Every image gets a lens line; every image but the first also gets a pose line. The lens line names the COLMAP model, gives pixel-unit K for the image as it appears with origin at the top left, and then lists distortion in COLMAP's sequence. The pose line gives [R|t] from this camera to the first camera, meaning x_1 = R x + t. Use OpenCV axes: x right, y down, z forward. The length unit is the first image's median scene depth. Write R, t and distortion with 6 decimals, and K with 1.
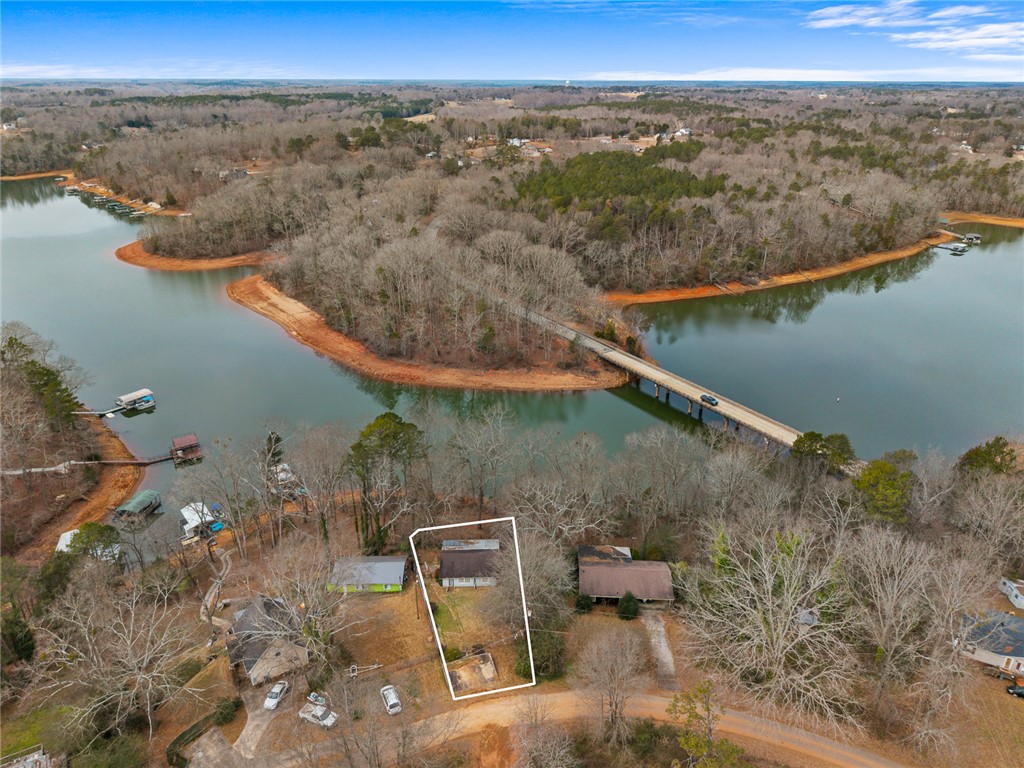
lens RADIAL K [[689.9, 0, 518.2], [0, 689.9, 388.0], [0, 0, 1]] dist [0.023759, -0.026390]
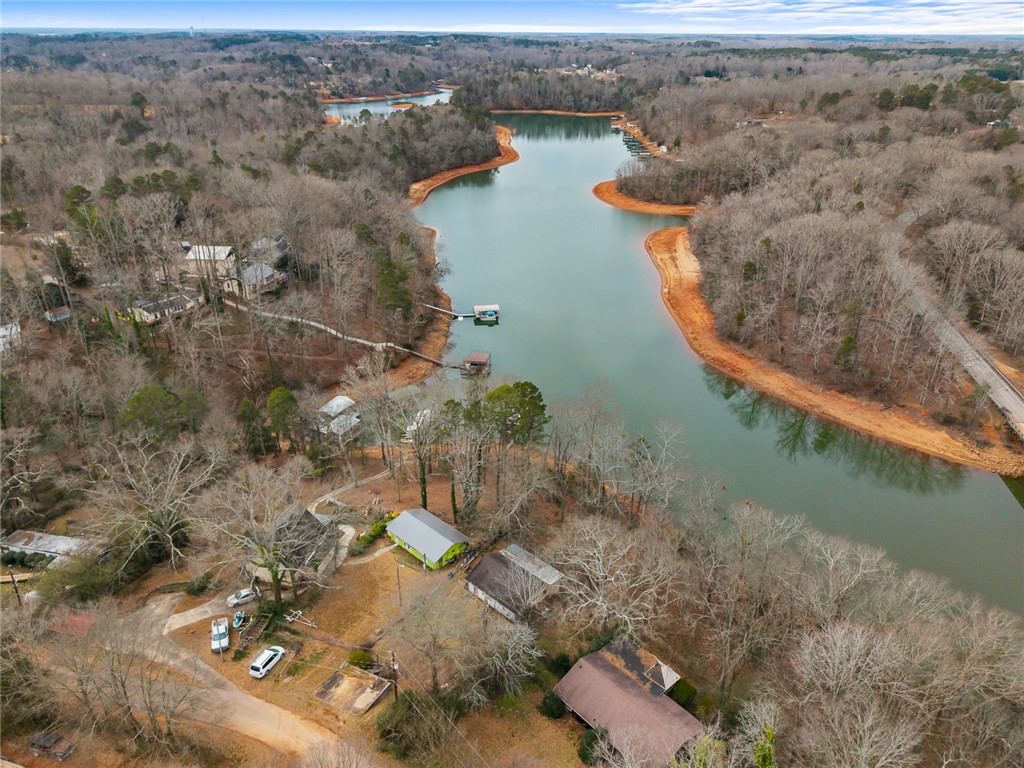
lens RADIAL K [[689.9, 0, 518.2], [0, 689.9, 388.0], [0, 0, 1]] dist [0.023759, -0.026390]
pose [[0.718503, 0.319871, -0.617605, 0.142391], [-0.287013, 0.945199, 0.155635, -0.037324], [0.633543, 0.065437, 0.770935, 0.133398]]
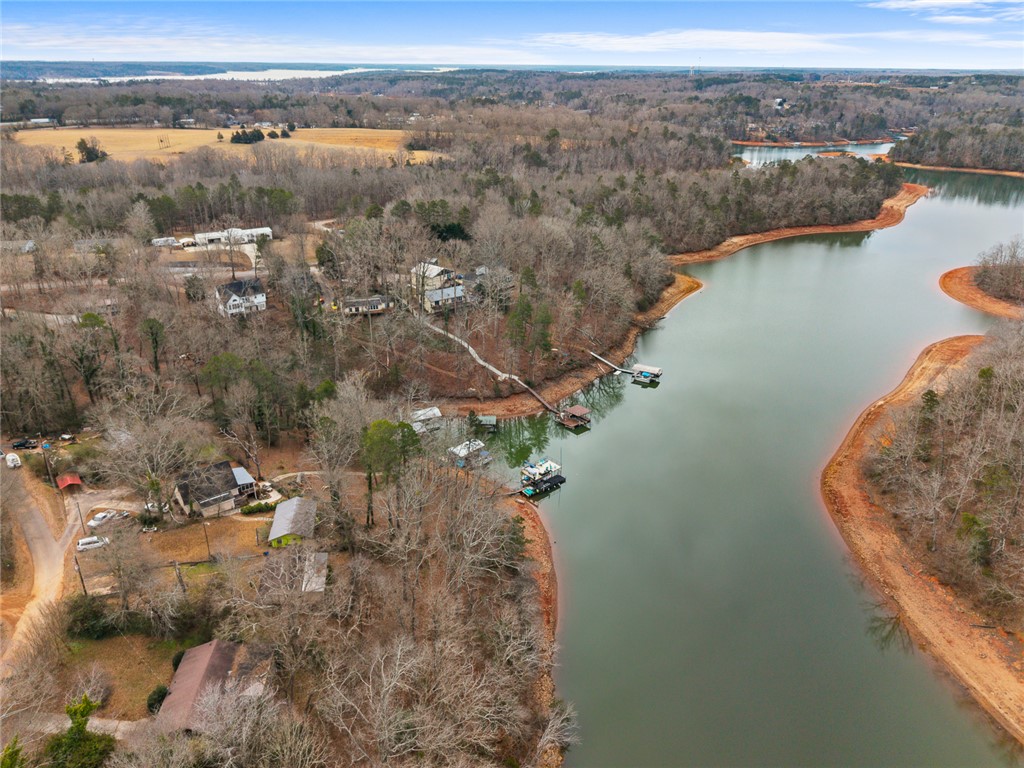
lens RADIAL K [[689.9, 0, 518.2], [0, 689.9, 388.0], [0, 0, 1]] dist [0.023759, -0.026390]
pose [[0.153962, 0.417262, -0.895650, 0.286572], [-0.411615, 0.851144, 0.325771, -0.164426], [0.898259, 0.318506, 0.302795, 0.344148]]
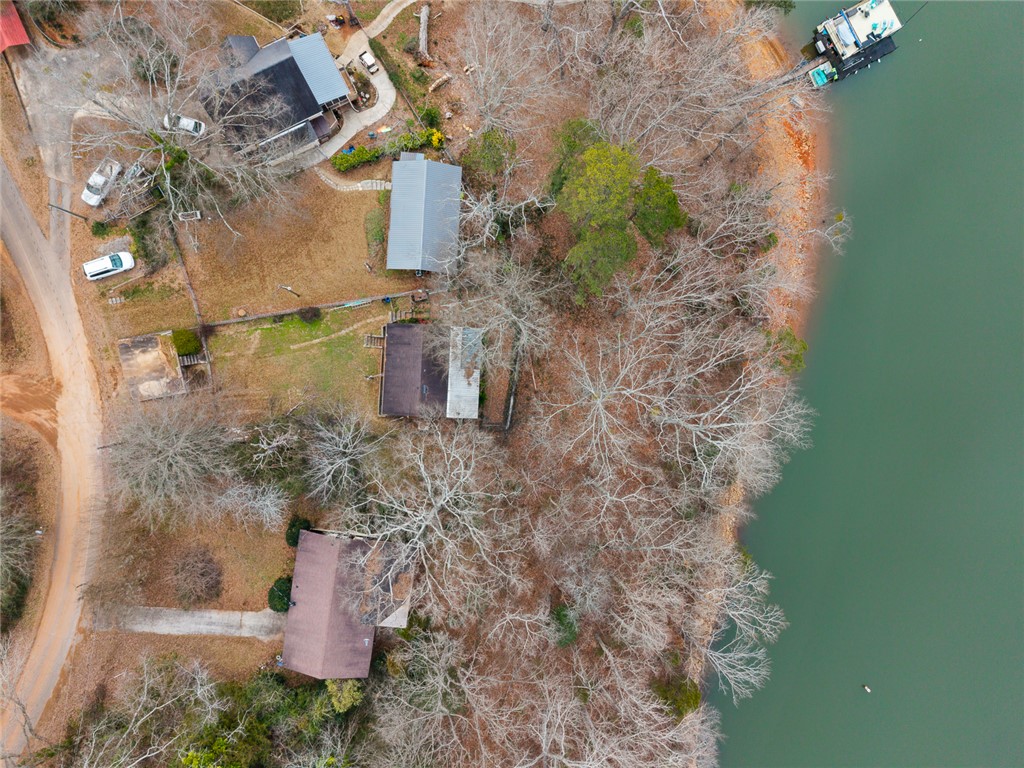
lens RADIAL K [[689.9, 0, 518.2], [0, 689.9, 388.0], [0, 0, 1]] dist [0.023759, -0.026390]
pose [[-0.078770, 0.996892, -0.000879, -0.020580], [-0.440141, -0.033987, 0.897285, -0.137845], [0.894467, 0.071066, 0.441451, 0.300760]]
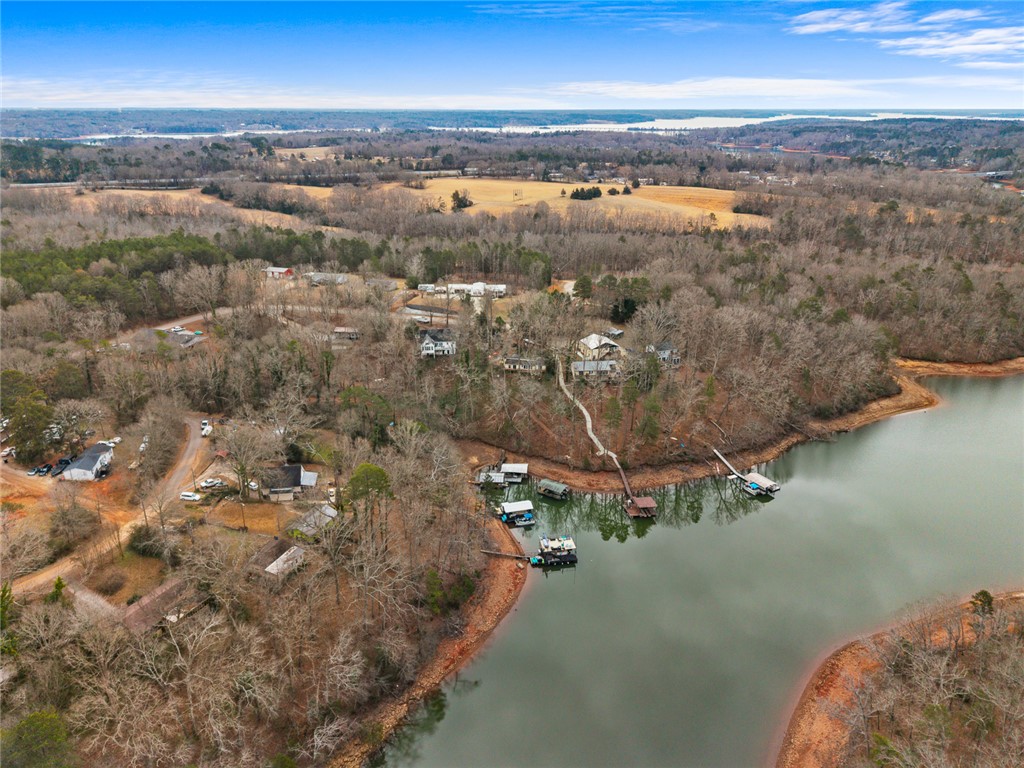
lens RADIAL K [[689.9, 0, 518.2], [0, 689.9, 388.0], [0, 0, 1]] dist [0.023759, -0.026390]
pose [[-0.382672, 0.341284, -0.858538, 0.303597], [-0.379829, 0.788988, 0.482936, -0.322305], [0.842195, 0.510904, -0.172294, 0.556783]]
